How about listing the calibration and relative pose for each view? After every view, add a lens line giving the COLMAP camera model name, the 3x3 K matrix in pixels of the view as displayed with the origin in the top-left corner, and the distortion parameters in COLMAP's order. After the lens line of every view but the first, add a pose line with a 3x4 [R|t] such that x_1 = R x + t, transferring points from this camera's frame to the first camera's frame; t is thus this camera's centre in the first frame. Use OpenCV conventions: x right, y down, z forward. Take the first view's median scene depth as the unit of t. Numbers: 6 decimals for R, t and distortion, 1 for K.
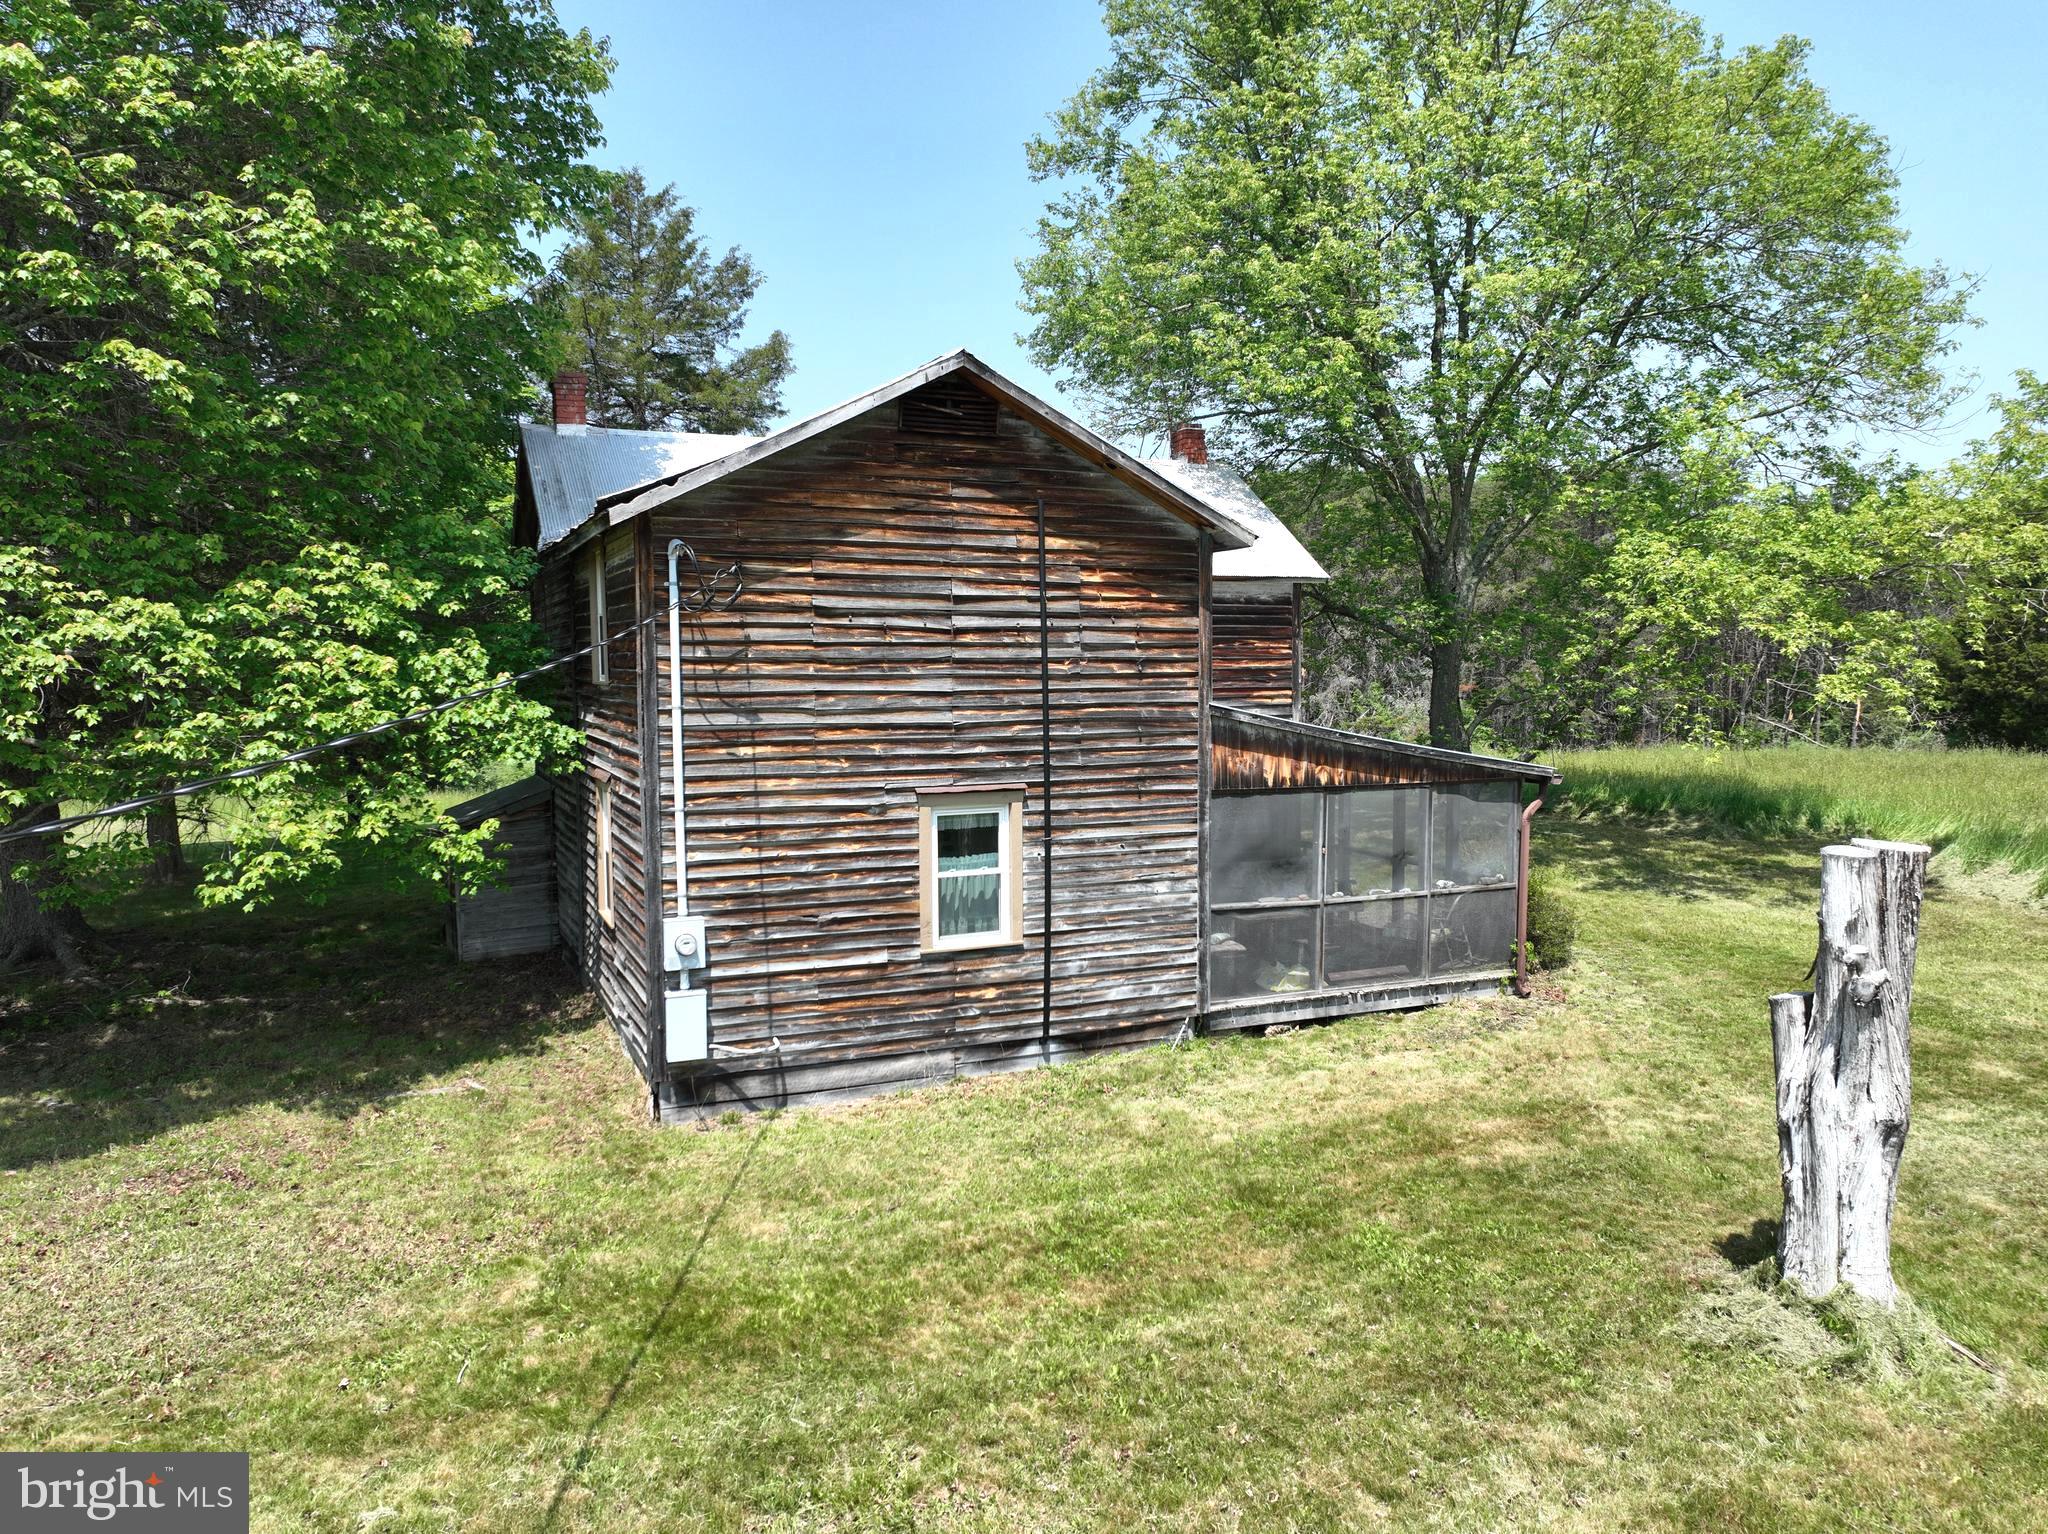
lens RADIAL K [[1438.4, 0, 1022.5], [0, 1438.4, 763.7], [0, 0, 1]] dist [-0.005195, 0.021896]
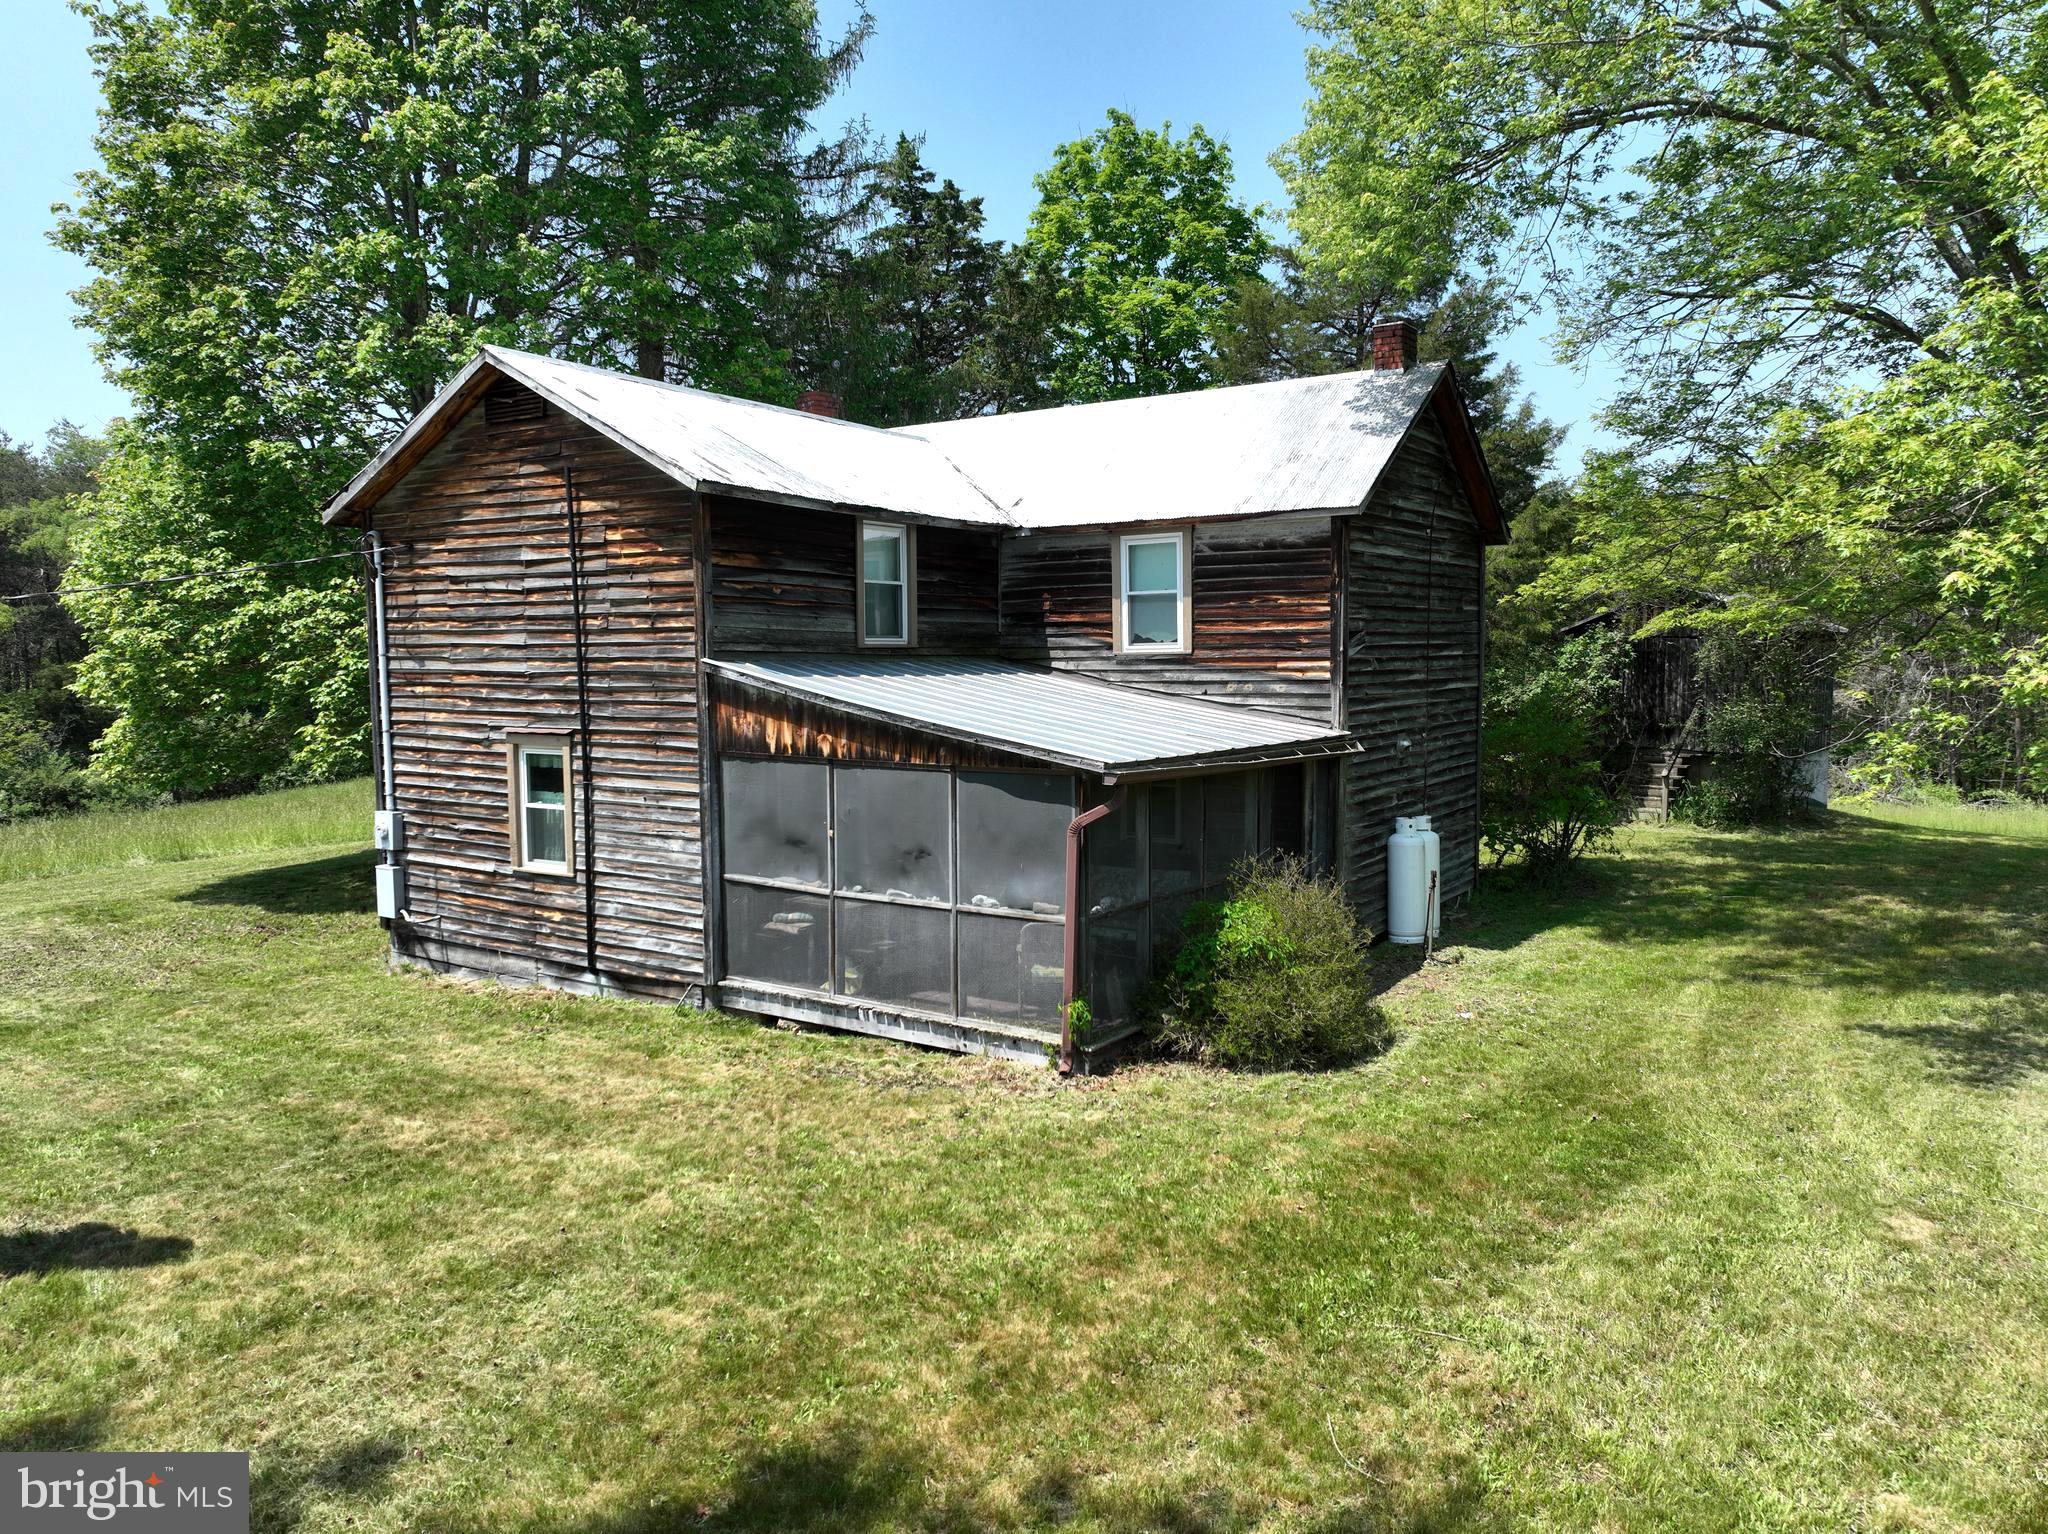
lens RADIAL K [[1438.4, 0, 1020.8], [0, 1438.4, 762.4], [0, 0, 1]] dist [-0.005195, 0.021896]
pose [[0.538031, 0.062539, -0.840602, 1.095619], [-0.064470, 0.997376, 0.032938, -0.019253], [0.840456, 0.036472, 0.540651, 0.693570]]
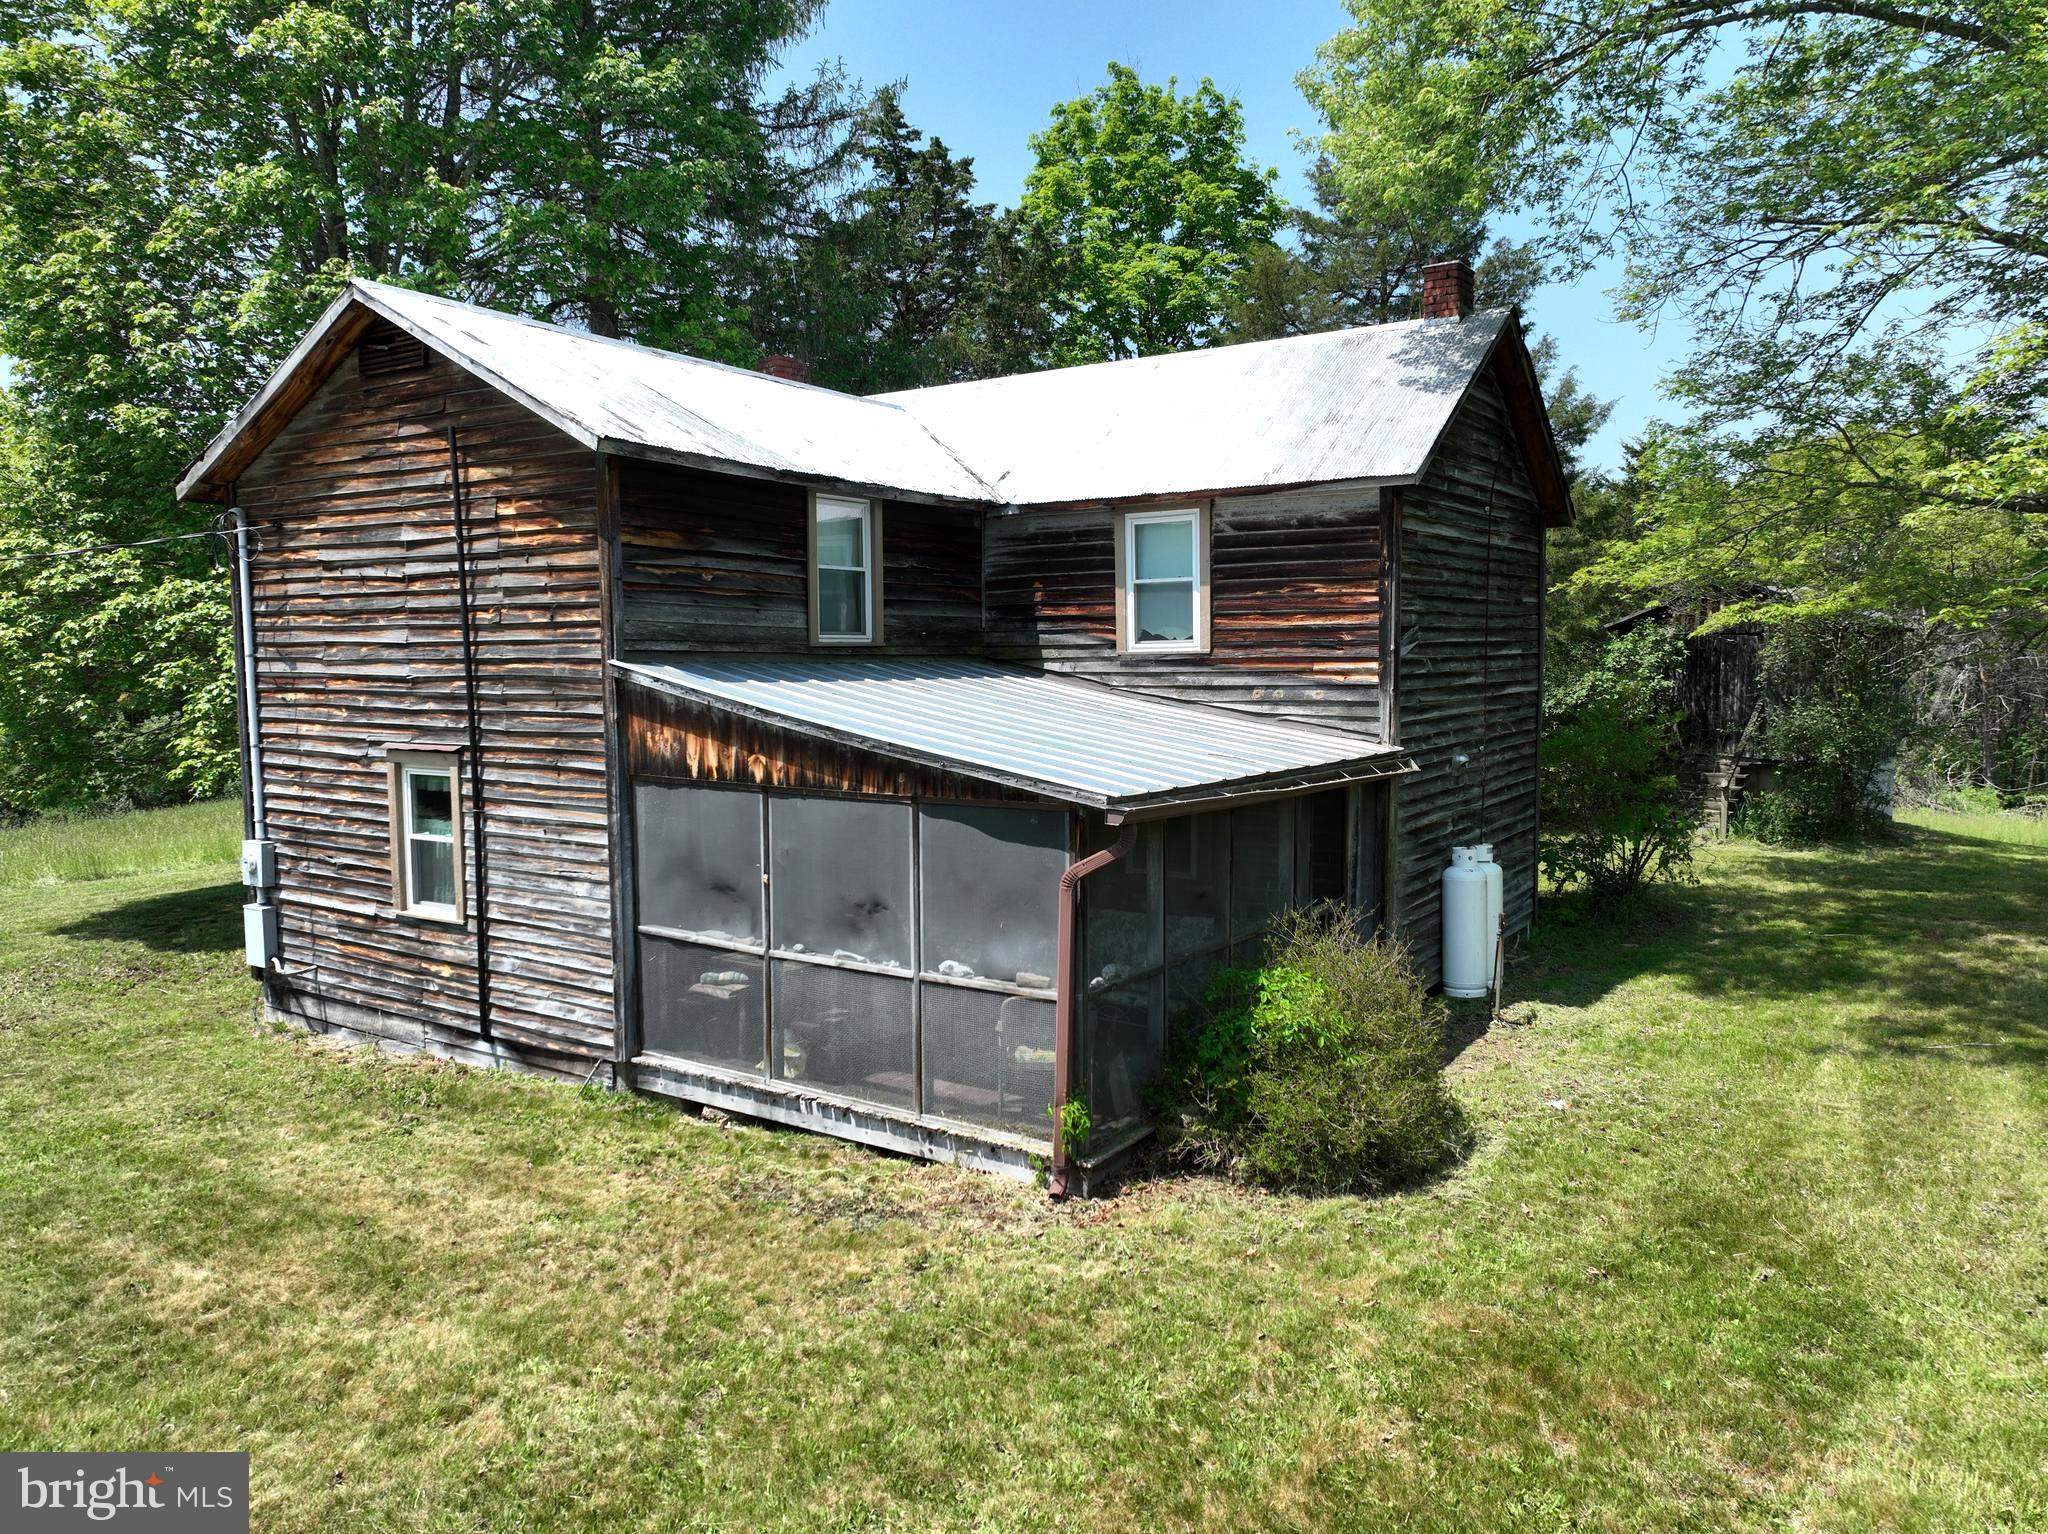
lens RADIAL K [[1438.4, 0, 1020.0], [0, 1438.4, 761.7], [0, 0, 1]] dist [-0.005195, 0.021896]
pose [[0.537492, 0.062925, -0.840918, 0.939720], [-0.063590, 0.997397, 0.033989, -0.029151], [0.840868, 0.035205, 0.540095, 0.804227]]
